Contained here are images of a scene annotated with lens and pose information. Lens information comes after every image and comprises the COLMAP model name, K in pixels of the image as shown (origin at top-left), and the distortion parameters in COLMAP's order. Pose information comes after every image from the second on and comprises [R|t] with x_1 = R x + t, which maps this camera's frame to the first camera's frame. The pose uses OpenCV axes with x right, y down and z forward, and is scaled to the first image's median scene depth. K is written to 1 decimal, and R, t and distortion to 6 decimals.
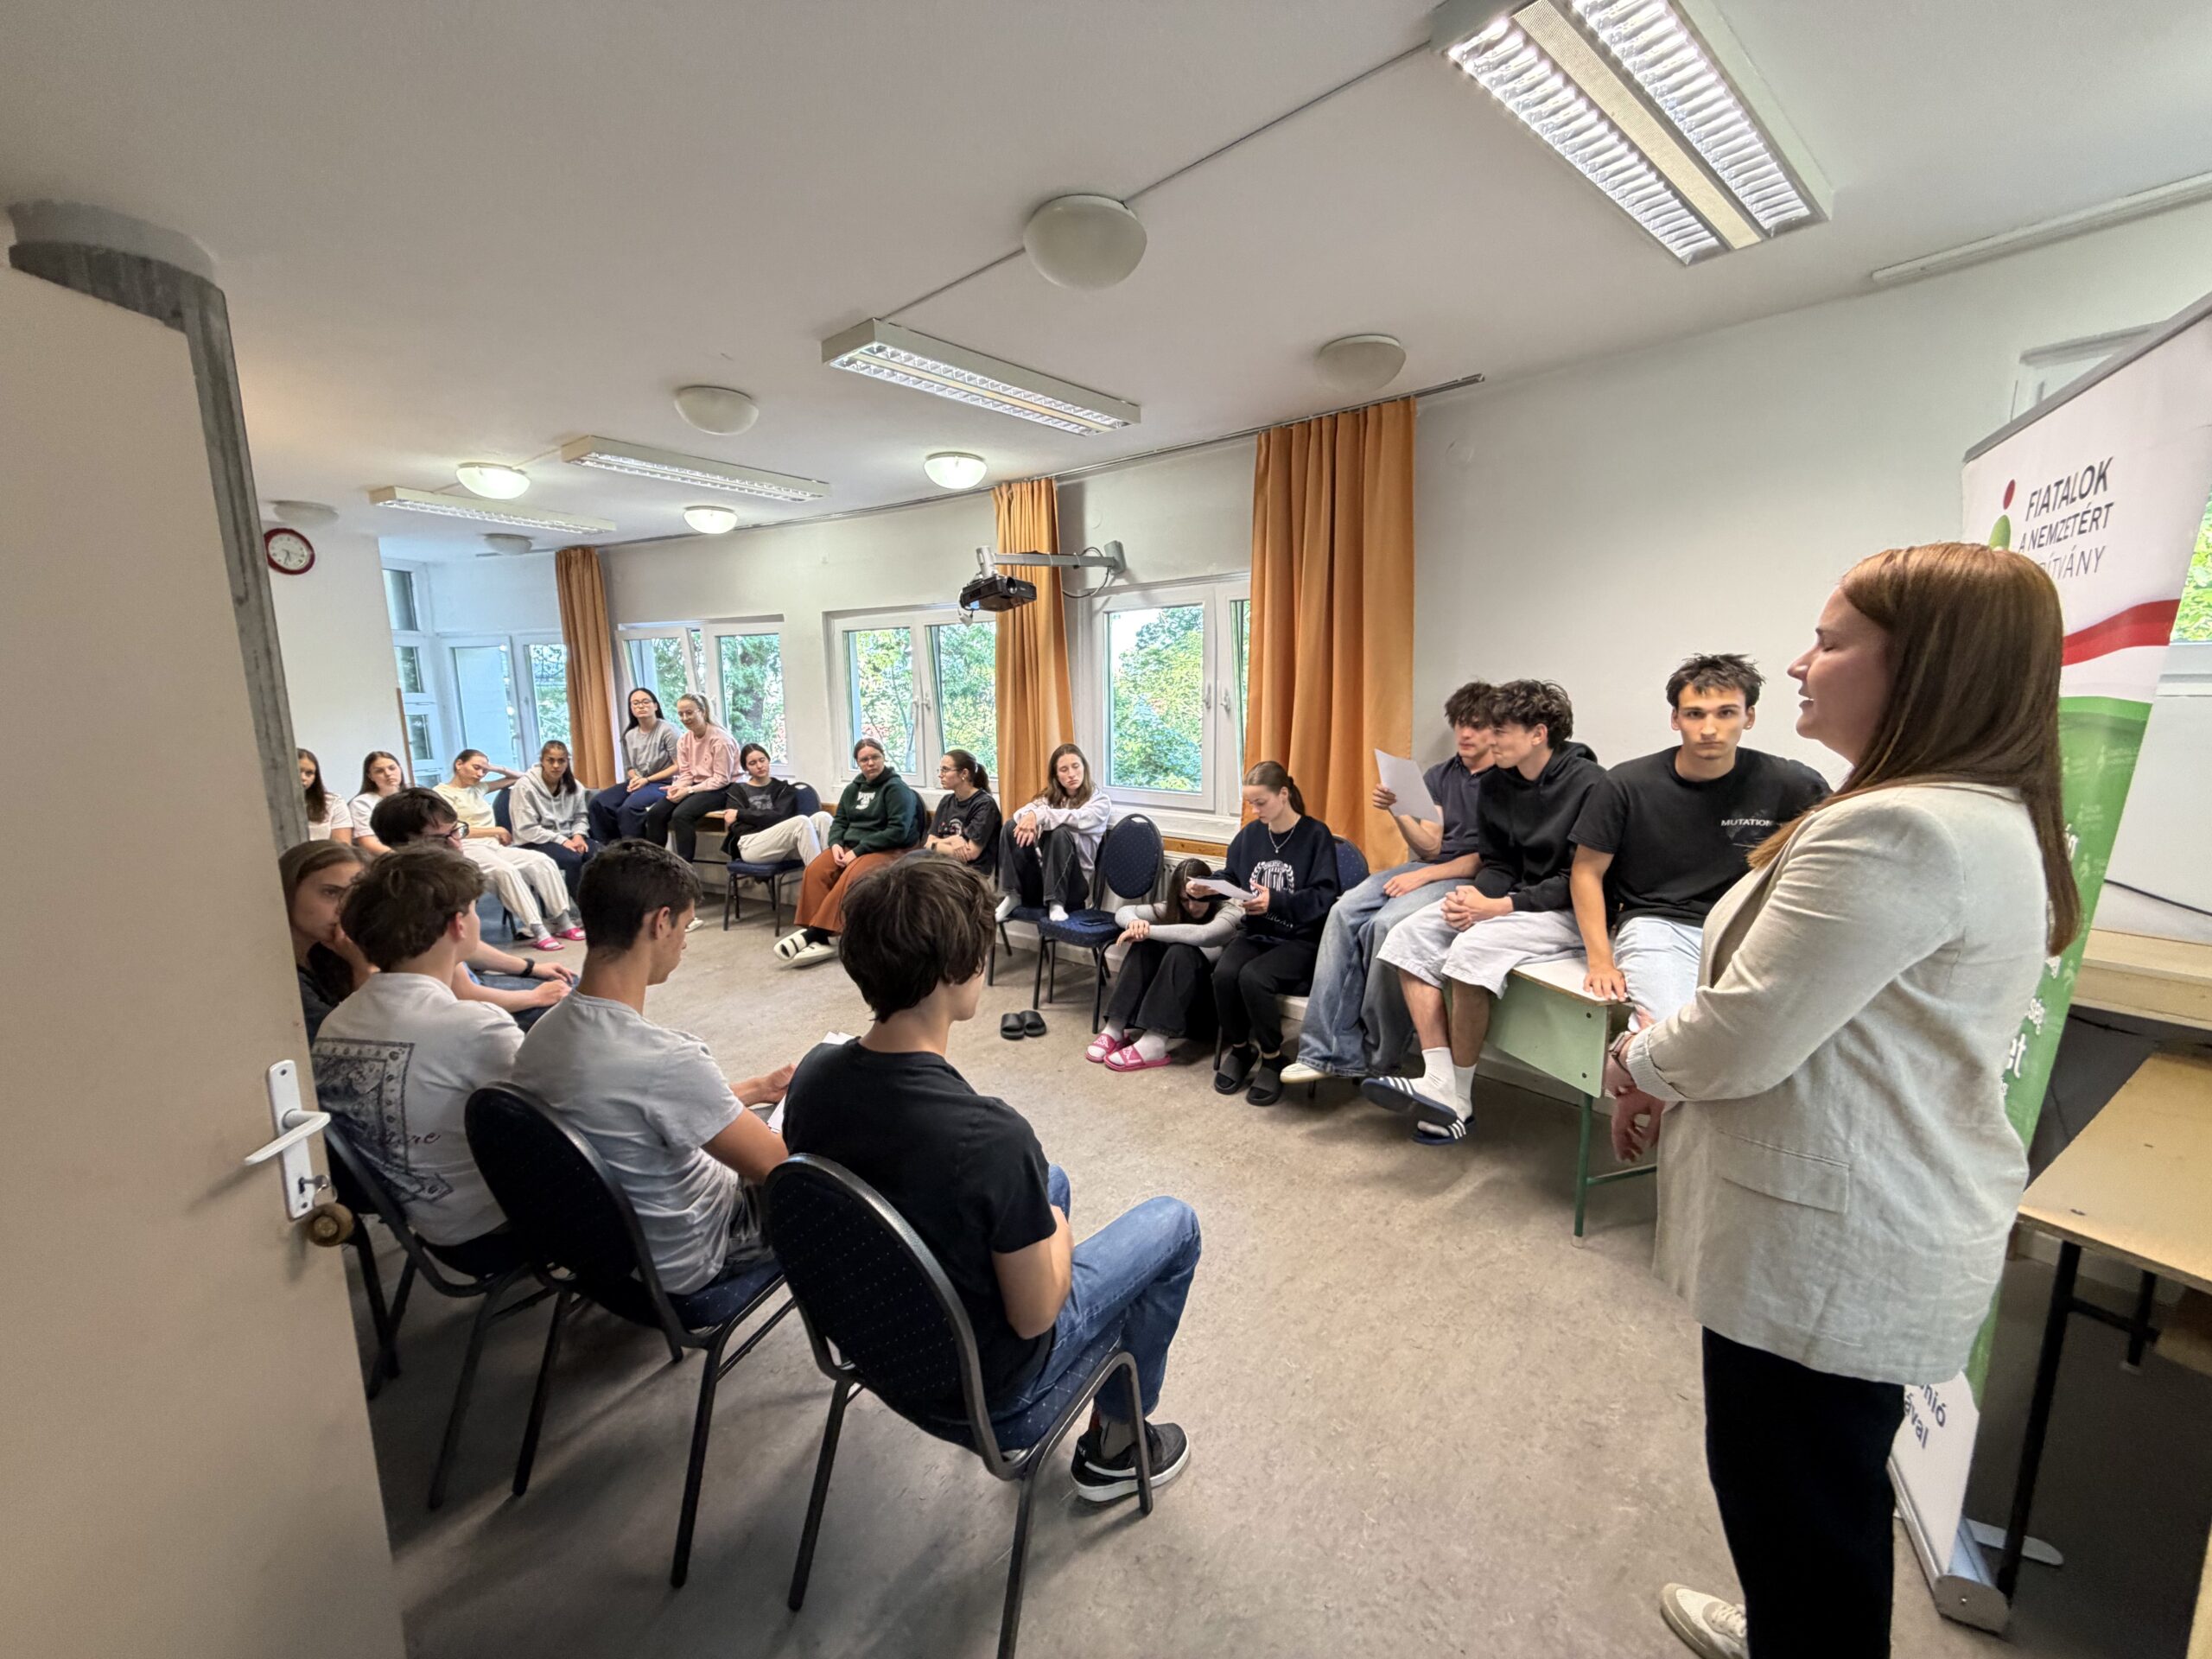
lens RADIAL K [[889.6, 0, 1106.0], [0, 889.6, 829.5], [0, 0, 1]] dist [-0.000493, -0.000072]
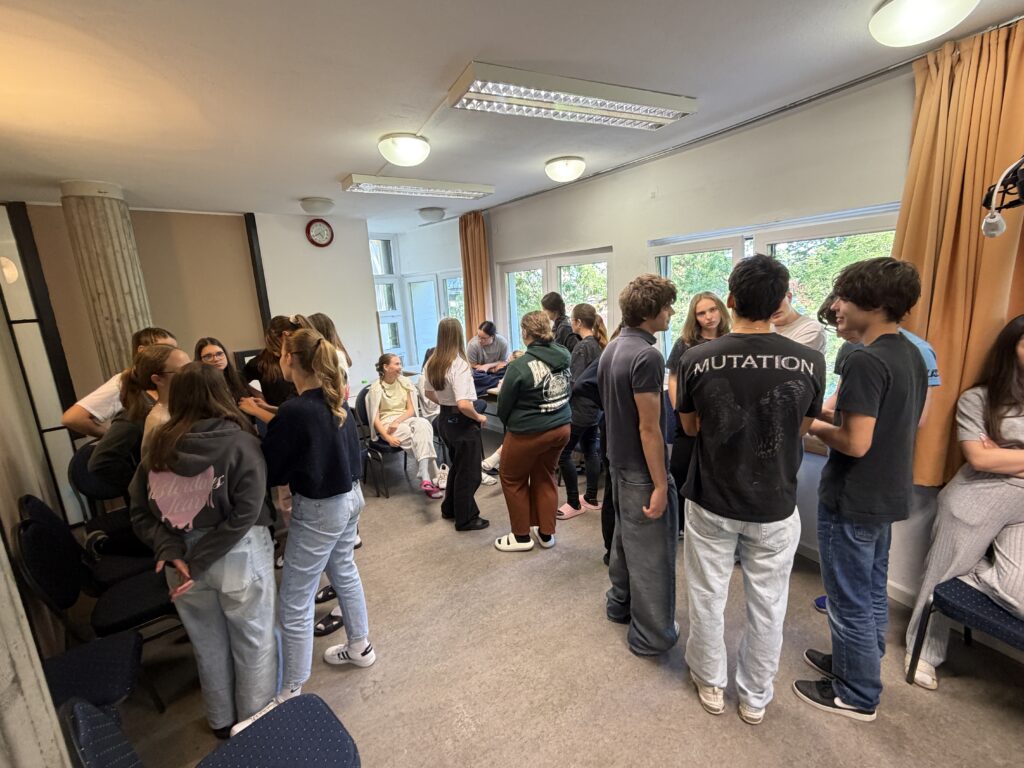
lens RADIAL K [[458.8, 0, 512.0], [0, 458.8, 384.0], [0, 0, 1]] dist [-0.000254, -0.000157]
pose [[0.896822, 0.046375, -0.439955, -0.198349], [-0.019954, 0.997719, 0.064494, -0.088425], [0.441942, -0.049061, 0.895701, 0.357019]]
